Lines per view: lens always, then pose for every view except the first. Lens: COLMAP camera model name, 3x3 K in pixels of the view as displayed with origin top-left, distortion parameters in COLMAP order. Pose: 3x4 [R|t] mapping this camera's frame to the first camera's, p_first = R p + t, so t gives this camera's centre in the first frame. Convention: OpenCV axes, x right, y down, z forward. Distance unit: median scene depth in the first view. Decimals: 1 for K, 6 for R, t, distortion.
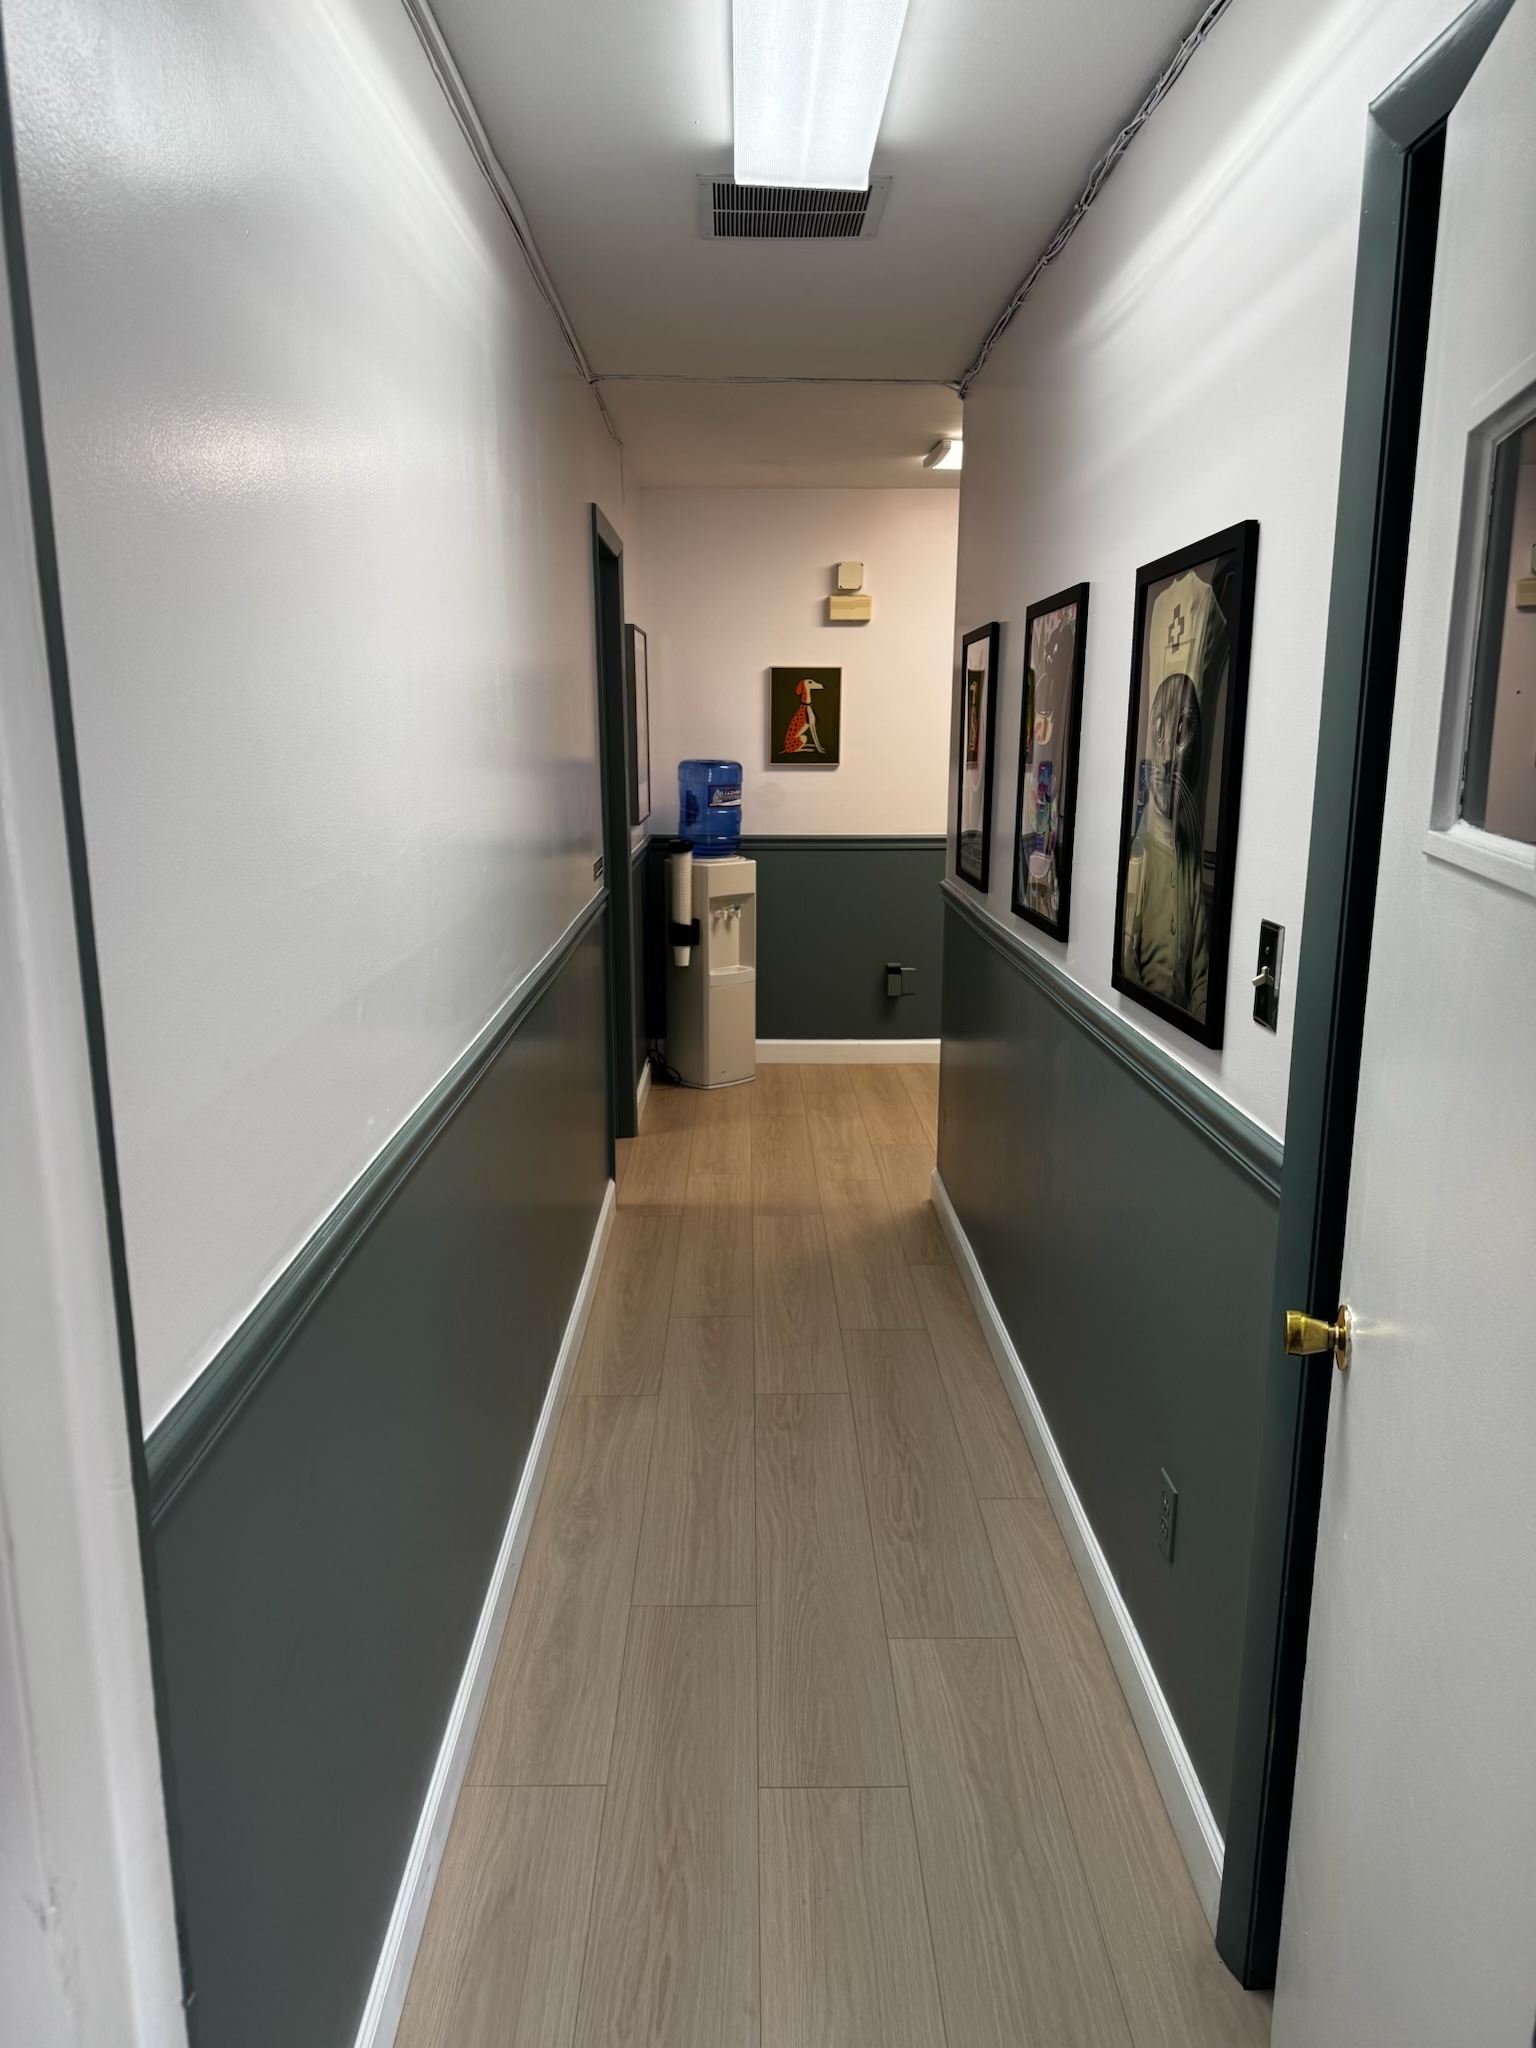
lens RADIAL K [[1403.5, 0, 770.1], [0, 1403.5, 1025.8], [0, 0, 1]] dist [-0.000312, -0.000192]
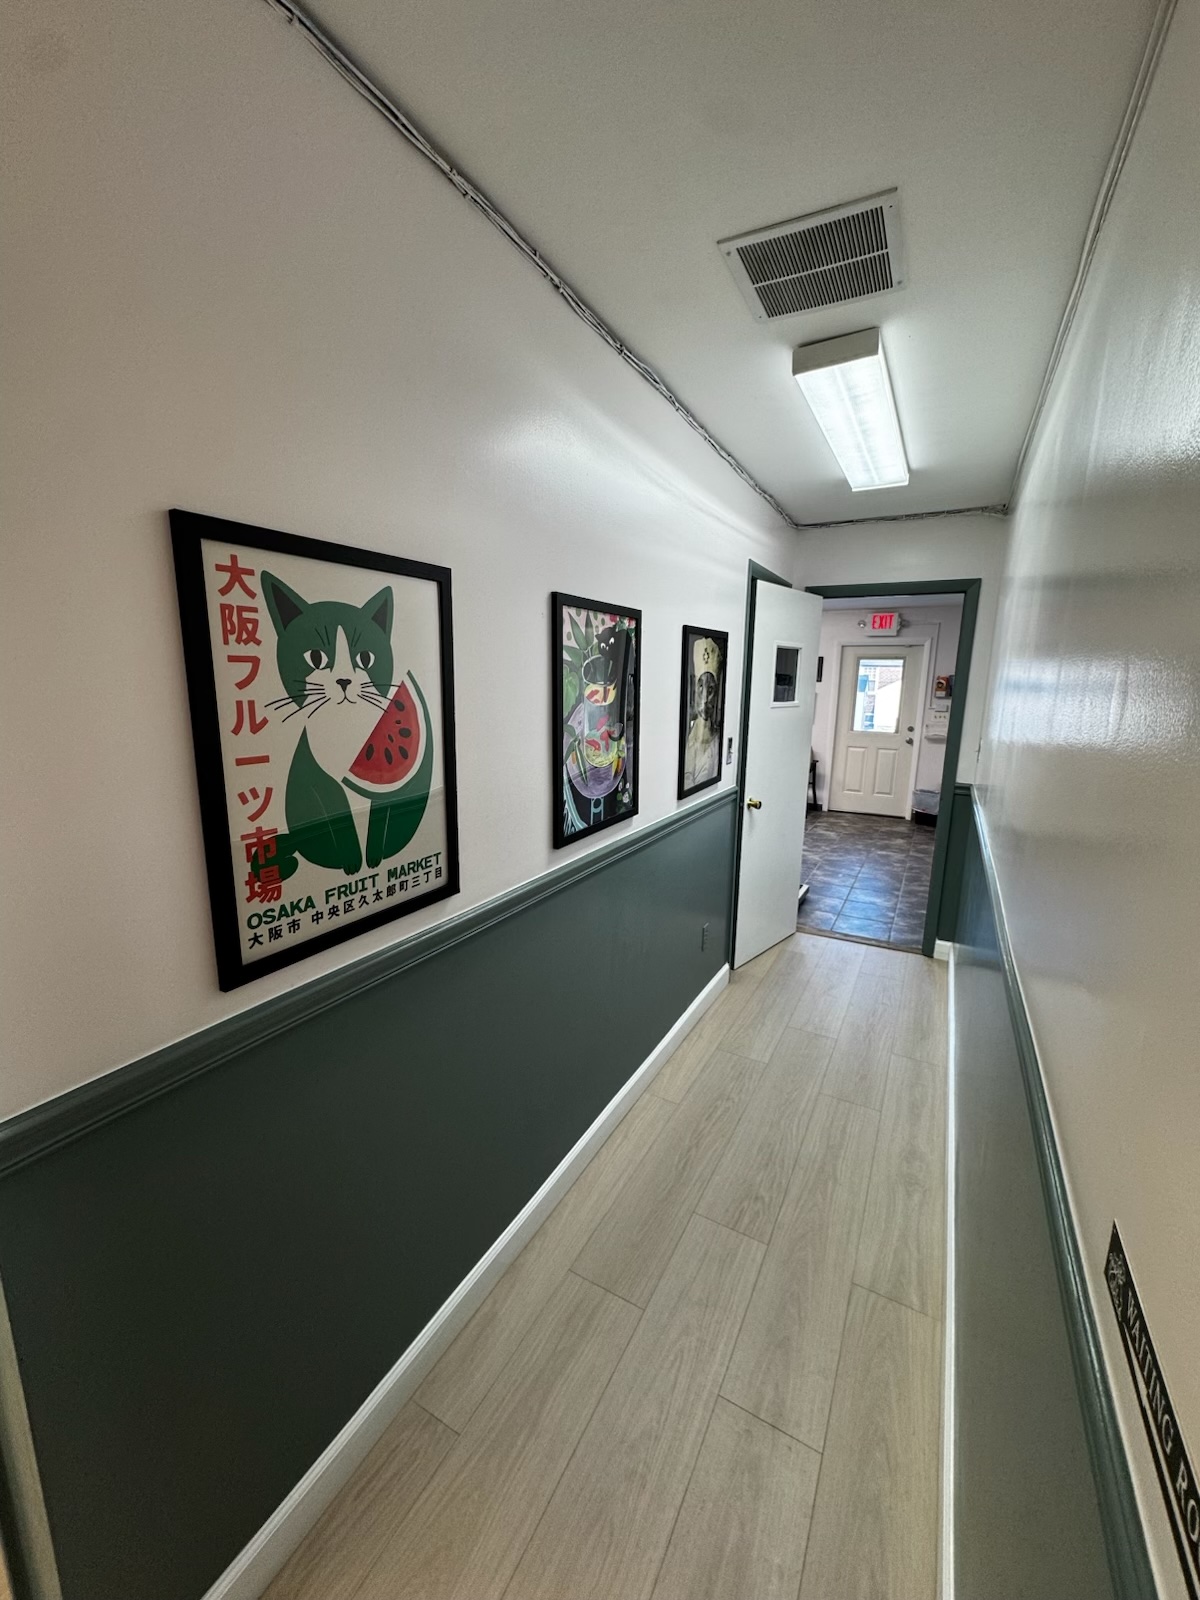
lens RADIAL K [[639.7, 0, 600.4], [0, 639.7, 796.6], [0, 0, 1]] dist [-0.000178, -0.000032]
pose [[-0.870382, -0.103935, 0.481282, -0.125882], [0.087301, 0.929404, 0.358590, -0.349890], [-0.484576, 0.354126, -0.799863, 1.565983]]
